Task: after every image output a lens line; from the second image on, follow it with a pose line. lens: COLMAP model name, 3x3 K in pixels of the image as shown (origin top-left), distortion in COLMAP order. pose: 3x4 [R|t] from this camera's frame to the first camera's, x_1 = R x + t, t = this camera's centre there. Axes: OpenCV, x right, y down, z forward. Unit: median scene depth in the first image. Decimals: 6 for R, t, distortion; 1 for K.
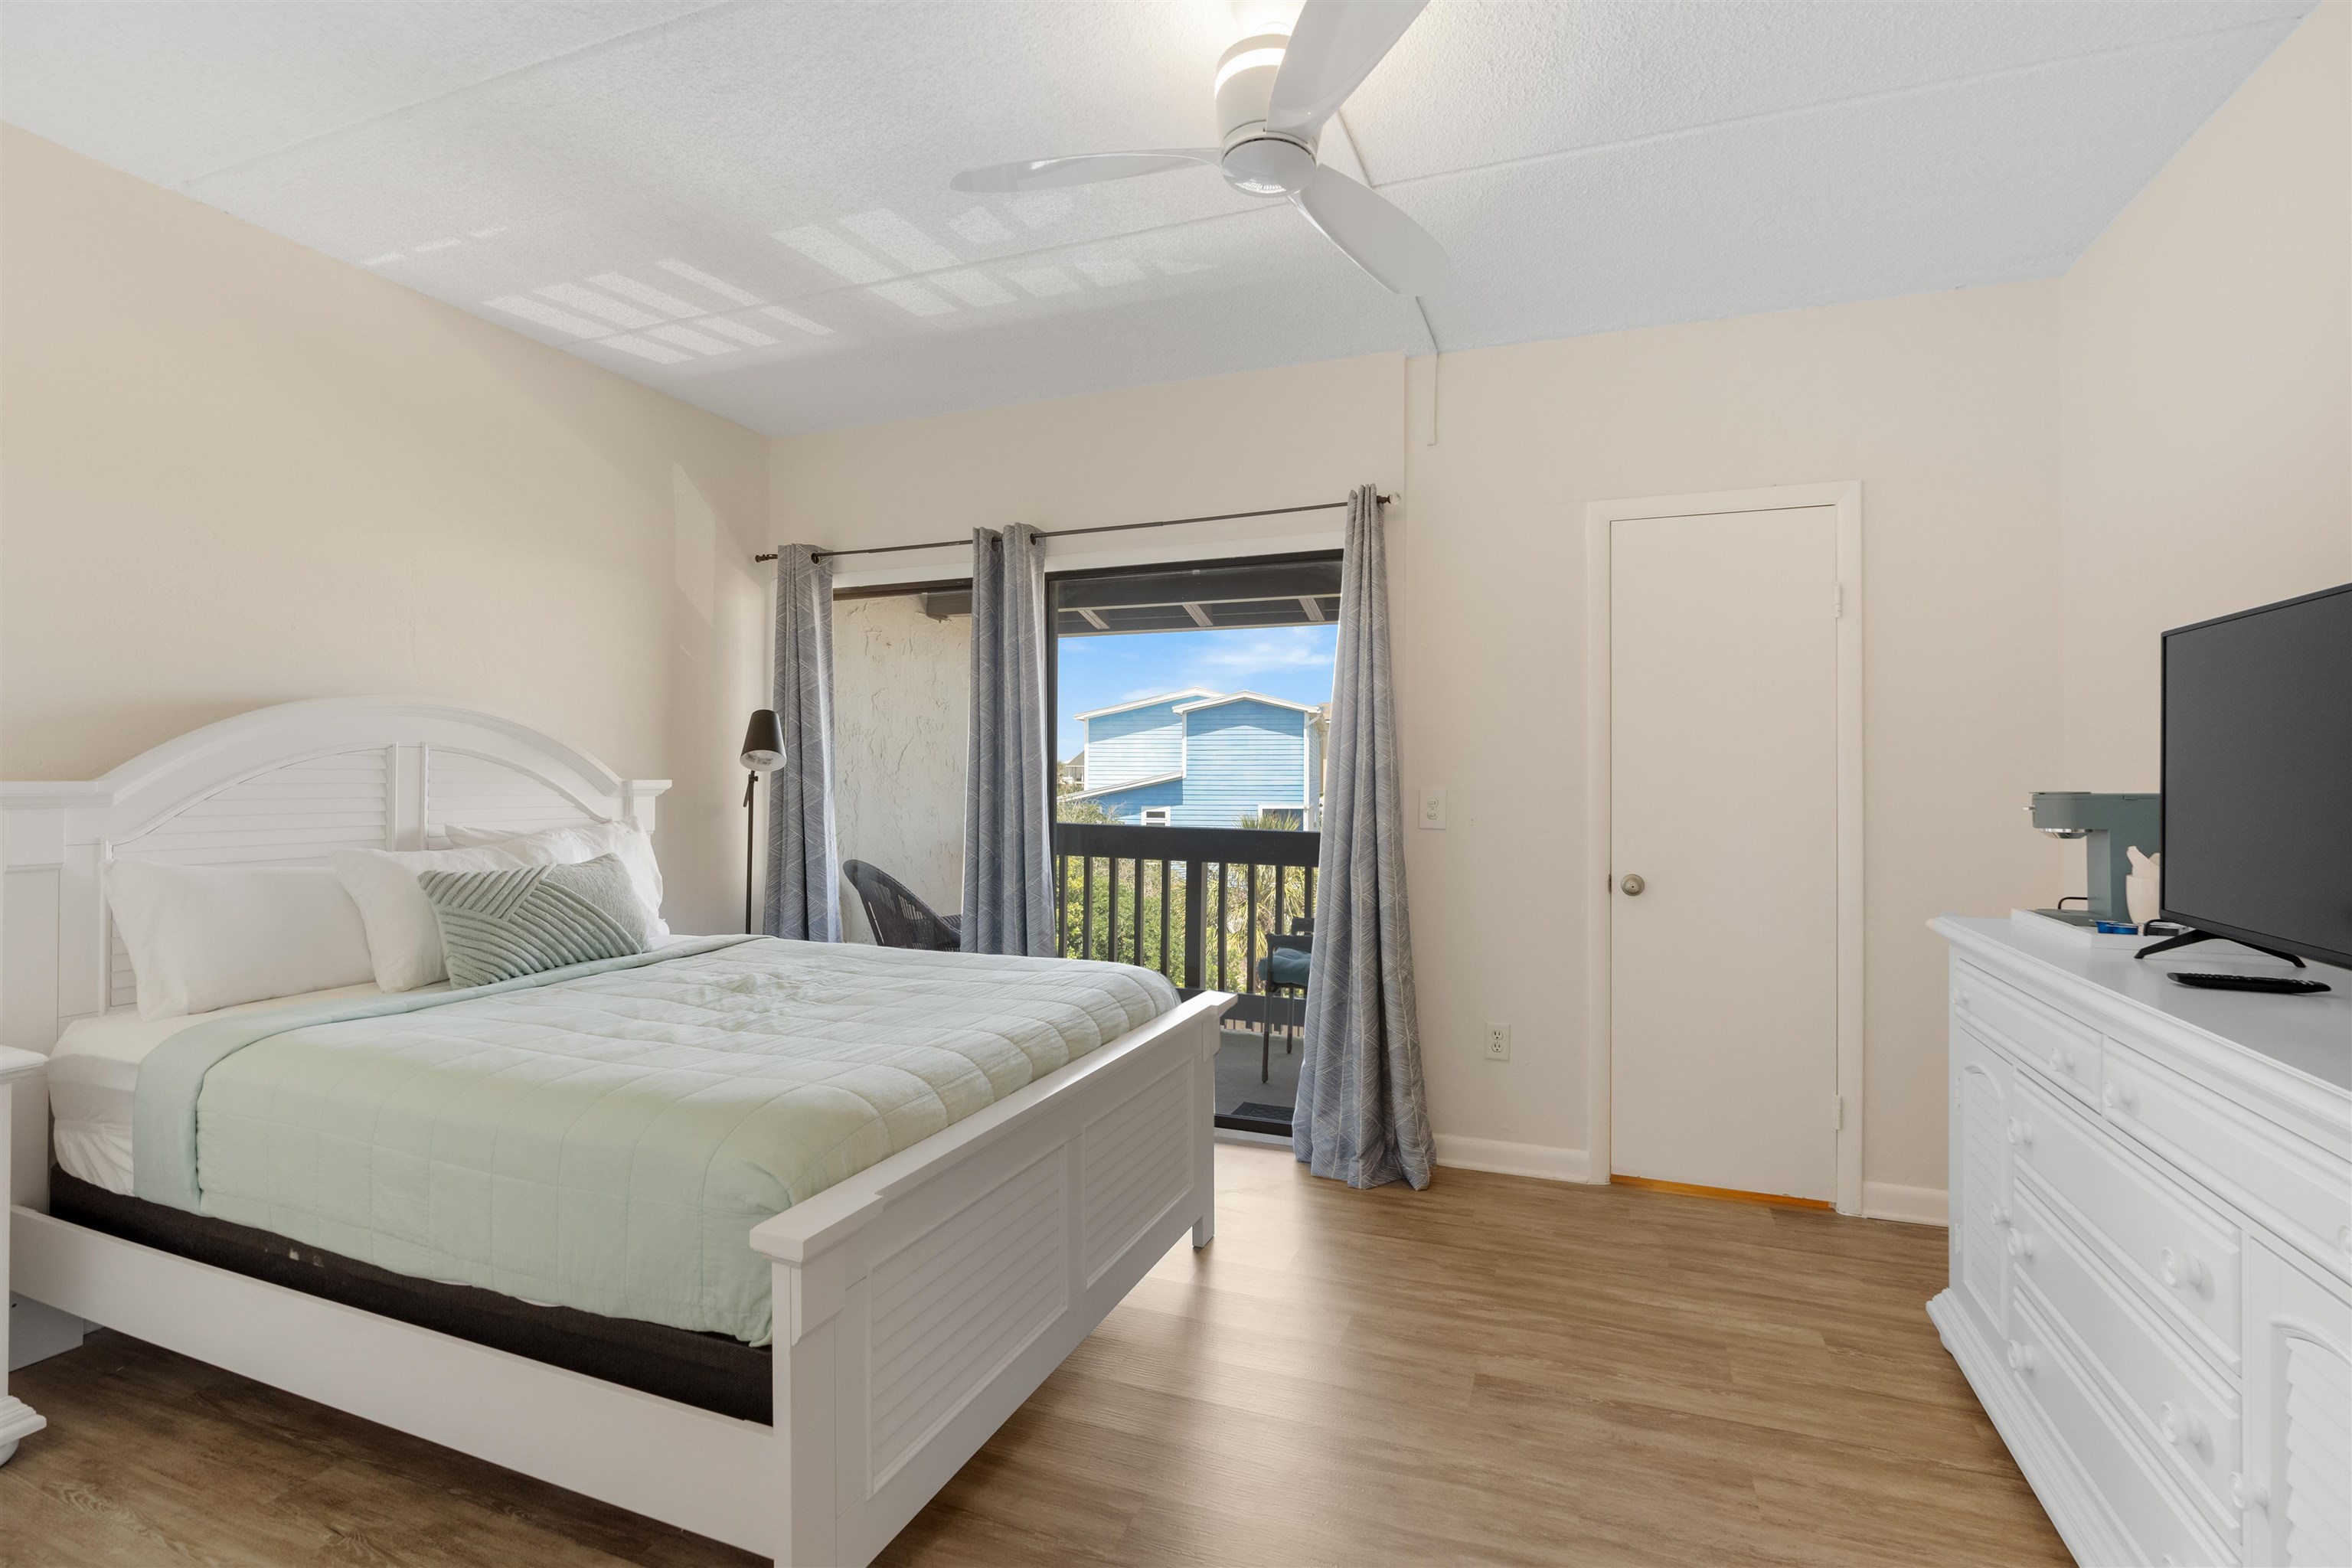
lens RADIAL K [[1079.6, 0, 1188.2], [0, 1079.6, 775.2], [0, 0, 1]] dist [0.001189, 0.000095]
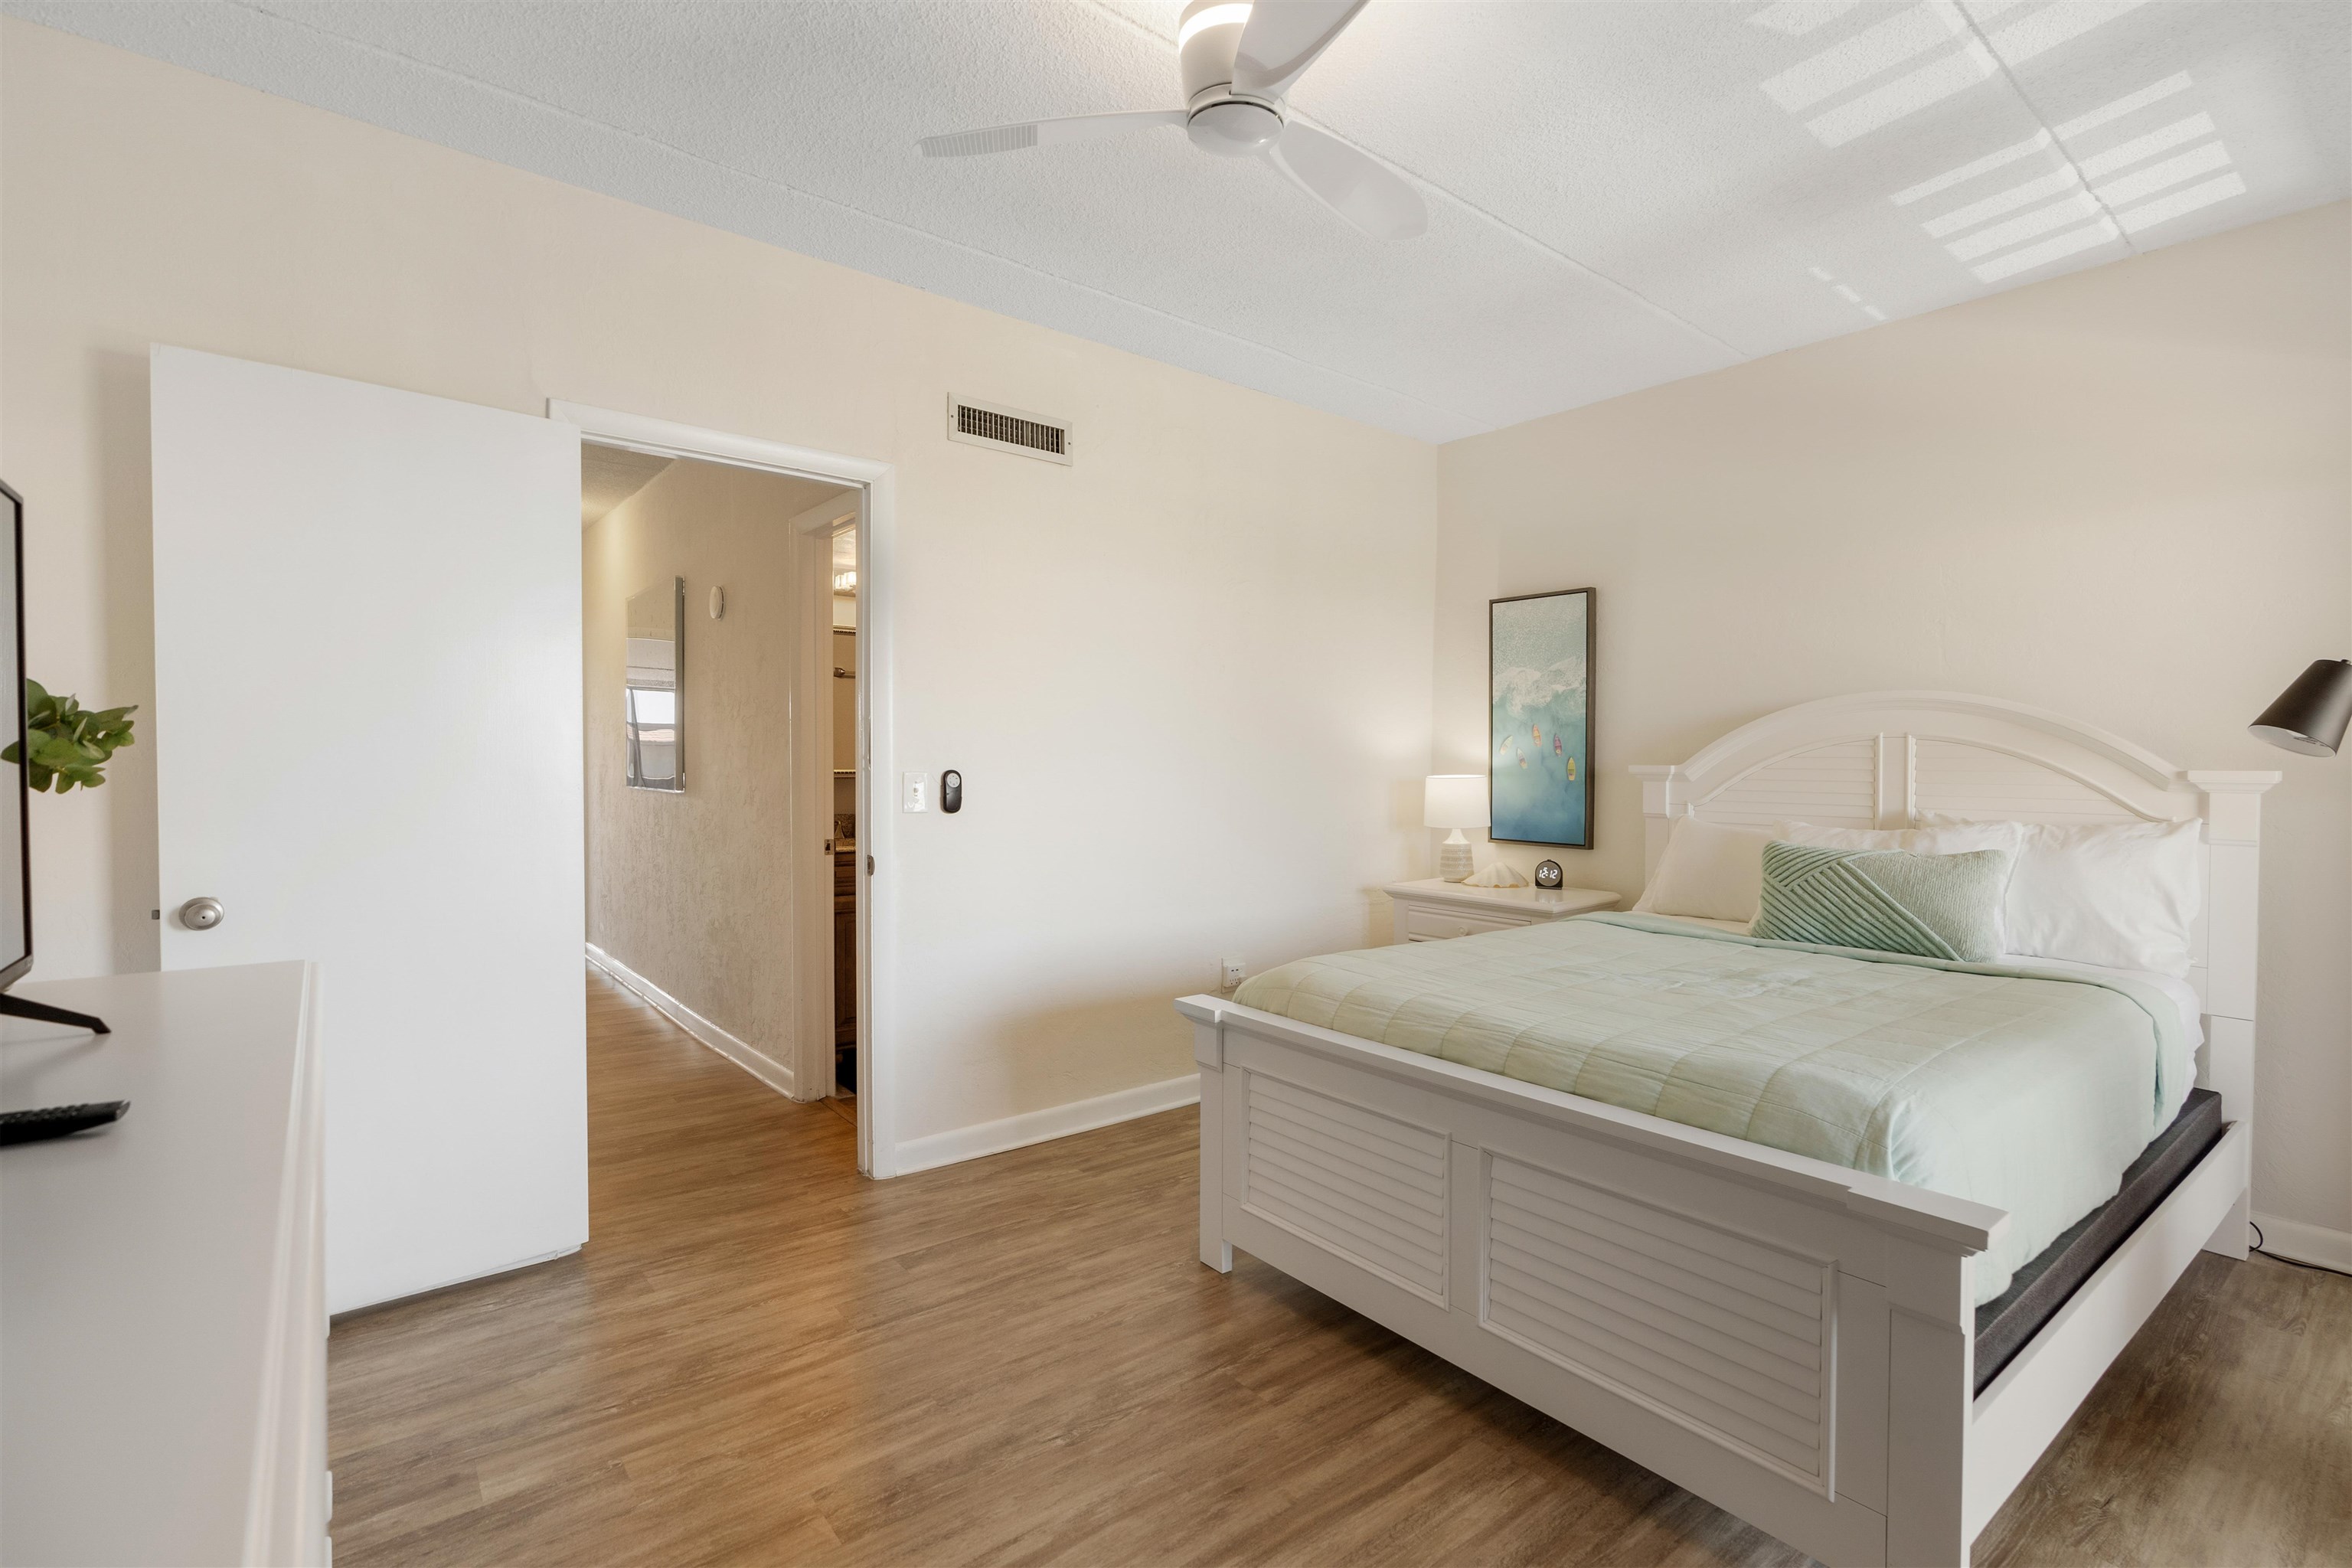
lens RADIAL K [[1079.6, 0, 1182.0], [0, 1079.6, 777.8], [0, 0, 1]] dist [0.001189, 0.000095]
pose [[-0.503735, 0.004565, -0.863846, 0.604005], [-0.010826, 0.999874, 0.011596, 0.010540], [0.863790, 0.015194, -0.503623, 0.925390]]
